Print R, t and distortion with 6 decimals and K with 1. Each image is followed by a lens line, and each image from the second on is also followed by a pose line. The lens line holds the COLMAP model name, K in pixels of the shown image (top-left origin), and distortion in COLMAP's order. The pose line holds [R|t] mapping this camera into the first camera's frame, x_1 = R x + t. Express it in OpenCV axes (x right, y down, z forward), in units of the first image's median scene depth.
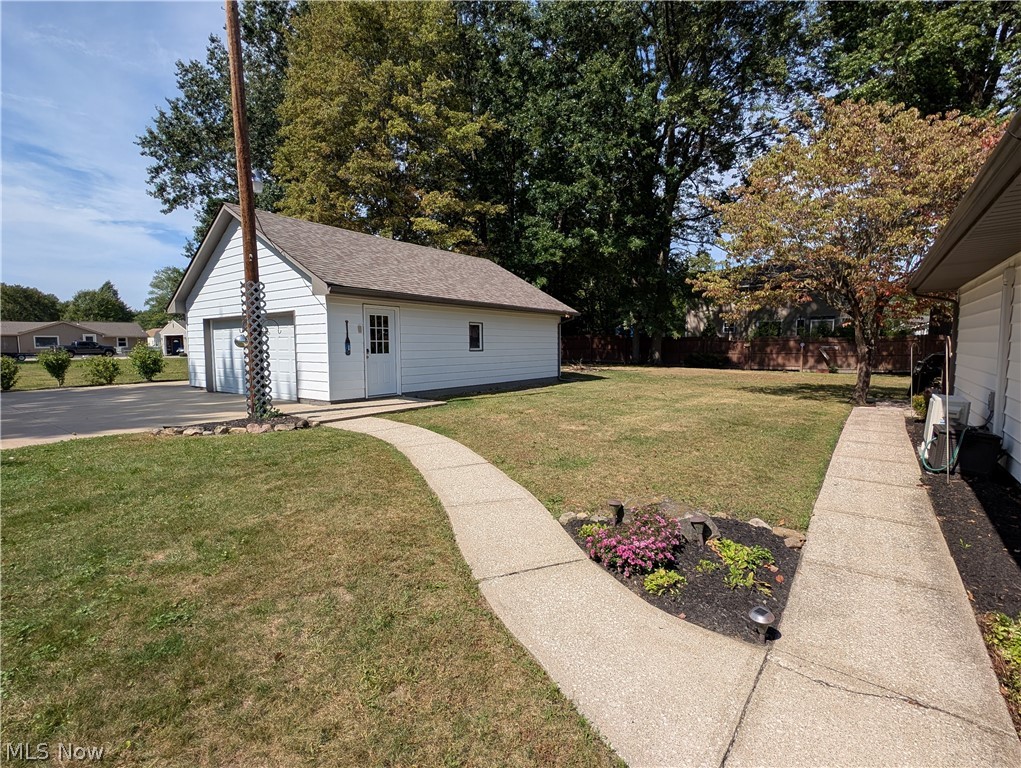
lens RADIAL K [[472.7, 0, 520.8], [0, 472.7, 384.3], [0, 0, 1]] dist [0.001134, -0.008190]
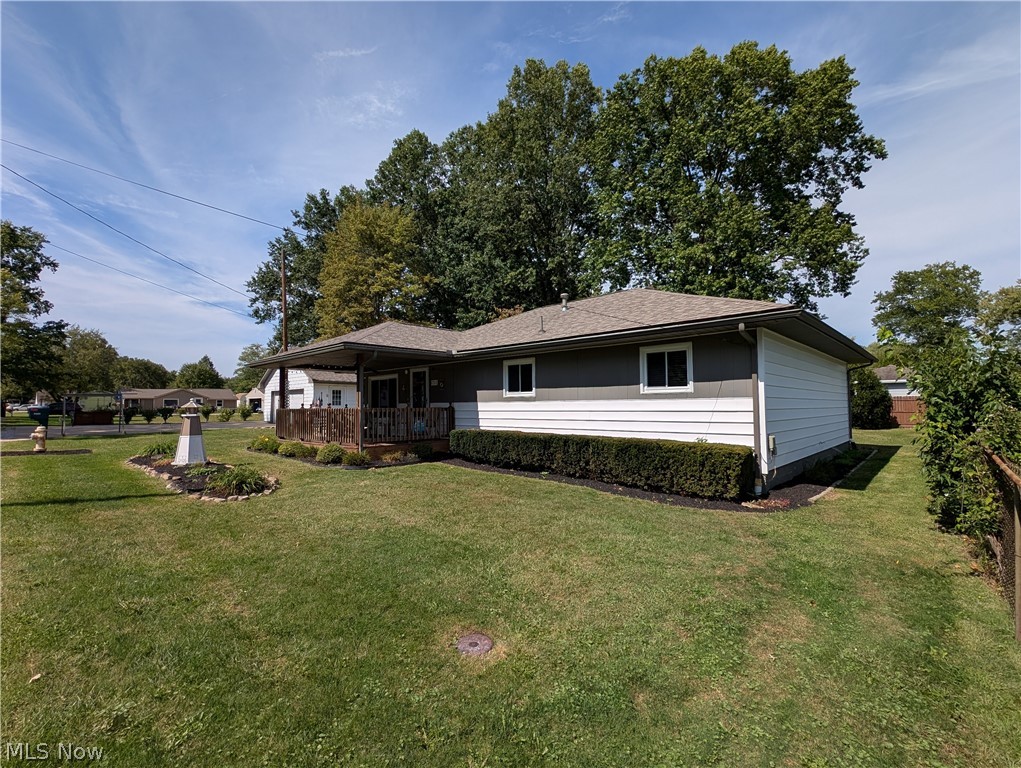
lens RADIAL K [[472.7, 0, 520.8], [0, 472.7, 384.3], [0, 0, 1]] dist [0.001134, -0.008190]
pose [[0.993468, -0.006546, -0.113924, 0.365900], [-0.008482, 0.991355, -0.130931, 0.056055], [0.113796, 0.131042, 0.984824, -0.521493]]
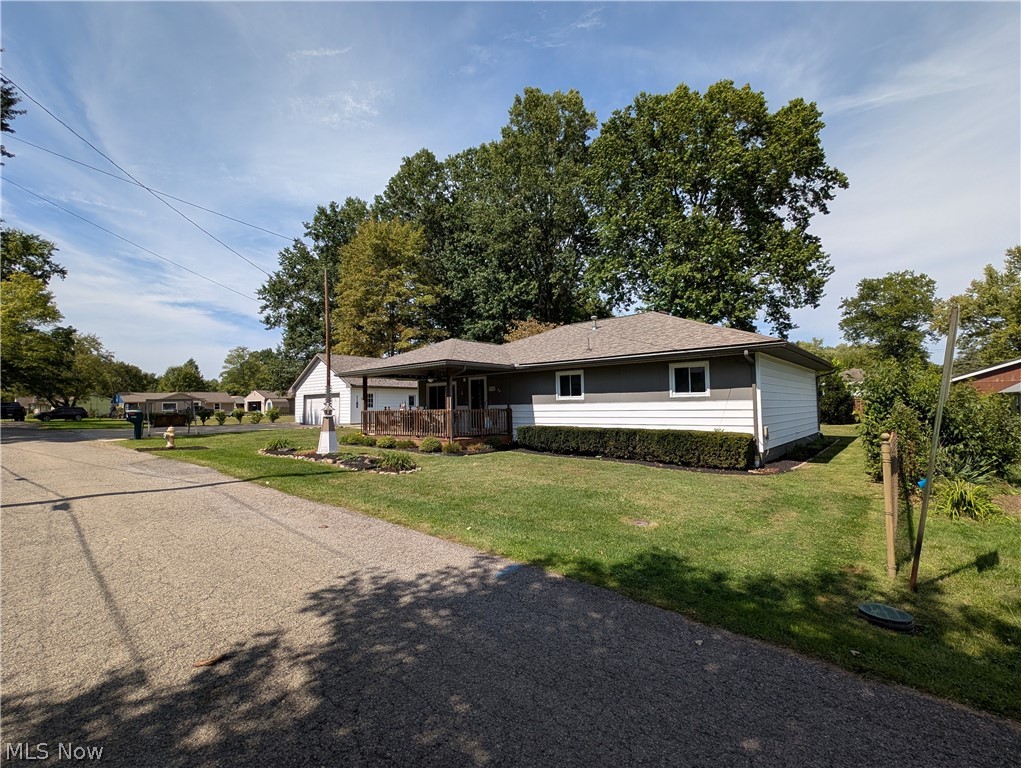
lens RADIAL K [[472.7, 0, 520.8], [0, 472.7, 384.3], [0, 0, 1]] dist [0.001134, -0.008190]
pose [[0.997567, -0.011831, -0.068706, 0.298211], [0.002605, 0.991133, -0.132850, 0.066241], [0.069668, 0.132348, 0.988752, -0.649329]]
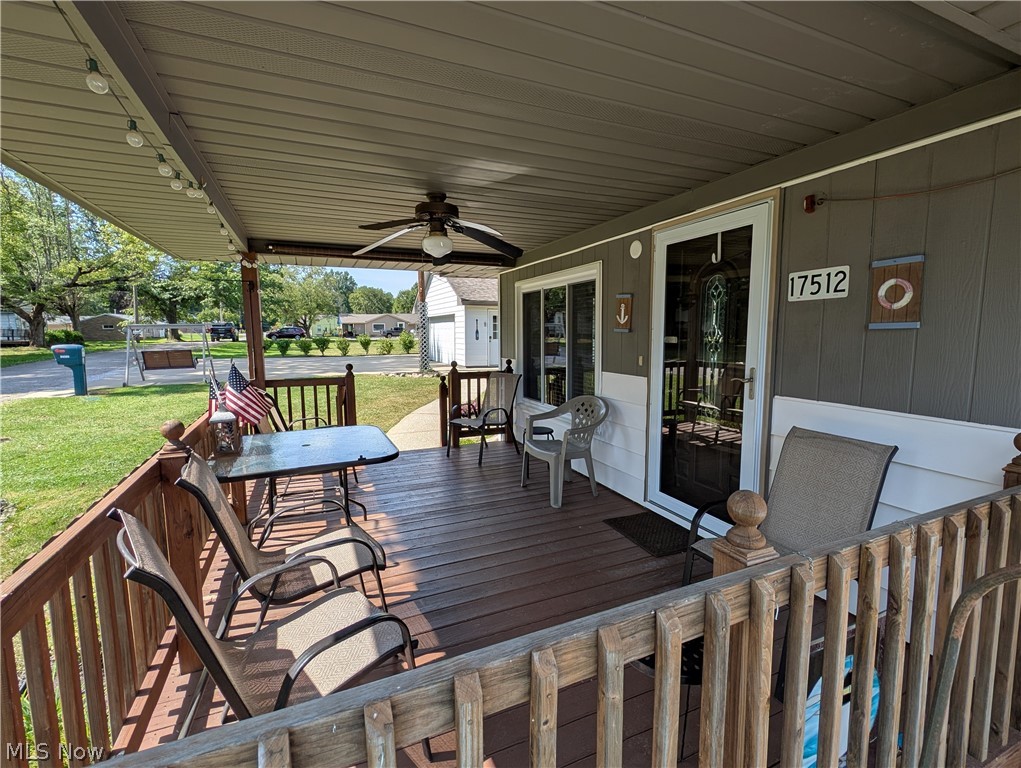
lens RADIAL K [[472.7, 0, 520.8], [0, 472.7, 384.3], [0, 0, 1]] dist [0.001134, -0.008190]
pose [[0.868535, 0.062592, -0.491659, 0.214645], [-0.047722, 0.997946, 0.042744, 0.006152], [0.493324, -0.013661, 0.869738, -0.139249]]
